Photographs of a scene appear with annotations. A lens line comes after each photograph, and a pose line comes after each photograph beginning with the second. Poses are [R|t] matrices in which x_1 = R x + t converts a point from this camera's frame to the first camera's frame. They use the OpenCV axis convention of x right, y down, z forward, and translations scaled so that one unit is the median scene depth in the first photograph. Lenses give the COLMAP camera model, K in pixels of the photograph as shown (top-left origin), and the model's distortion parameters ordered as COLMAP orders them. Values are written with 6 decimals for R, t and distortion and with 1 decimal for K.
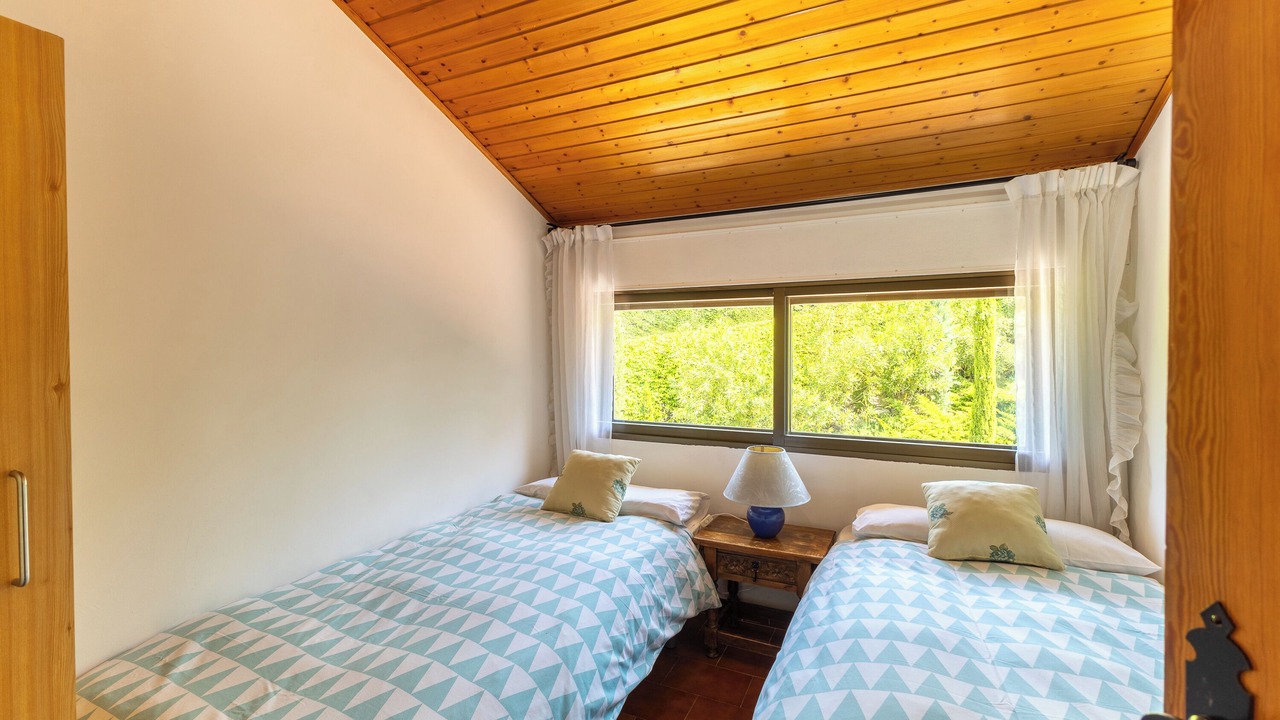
lens RADIAL K [[555.1, 0, 642.8], [0, 555.1, 326.7], [0, 0, 1]] dist [0.002489, 0.000405]
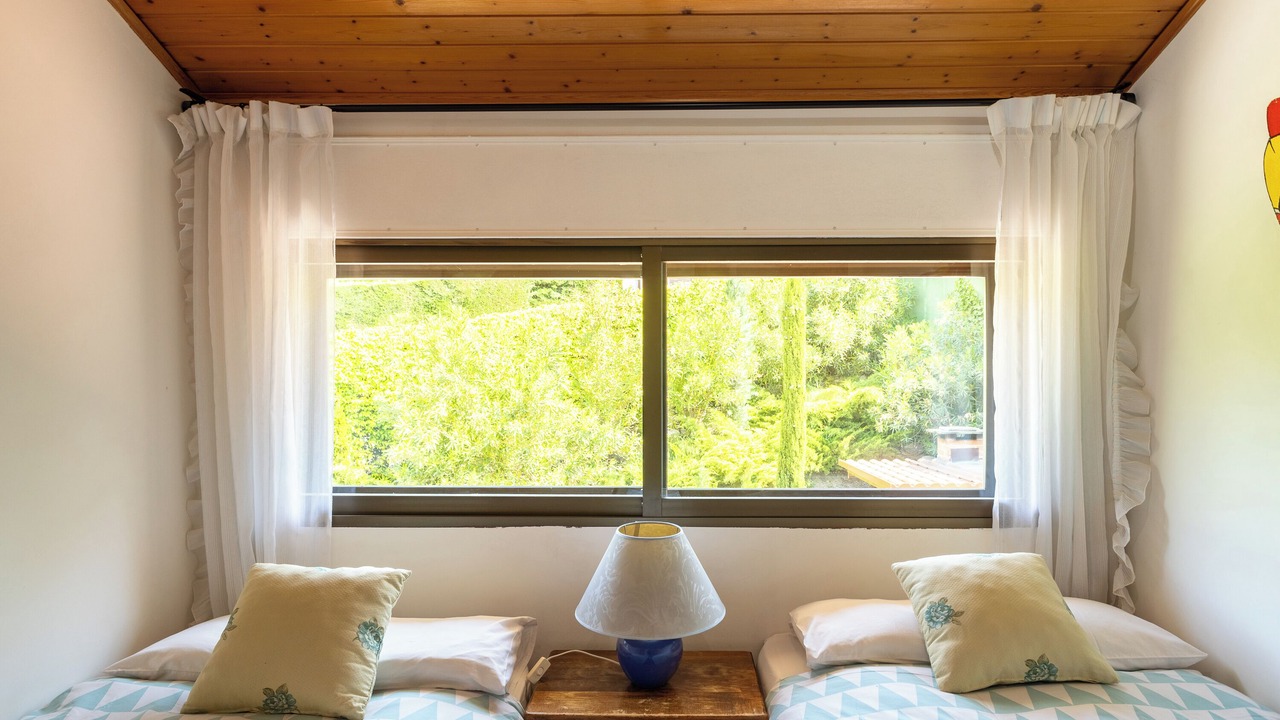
lens RADIAL K [[733.3, 0, 640.2], [0, 733.3, 346.6], [0, 0, 1]] dist [-0.007108, -0.000459]
pose [[0.908975, 0.002407, 0.416844, -0.088625], [-0.016217, 0.999430, 0.029593, 0.012034], [-0.416535, -0.033659, 0.908496, 0.306263]]
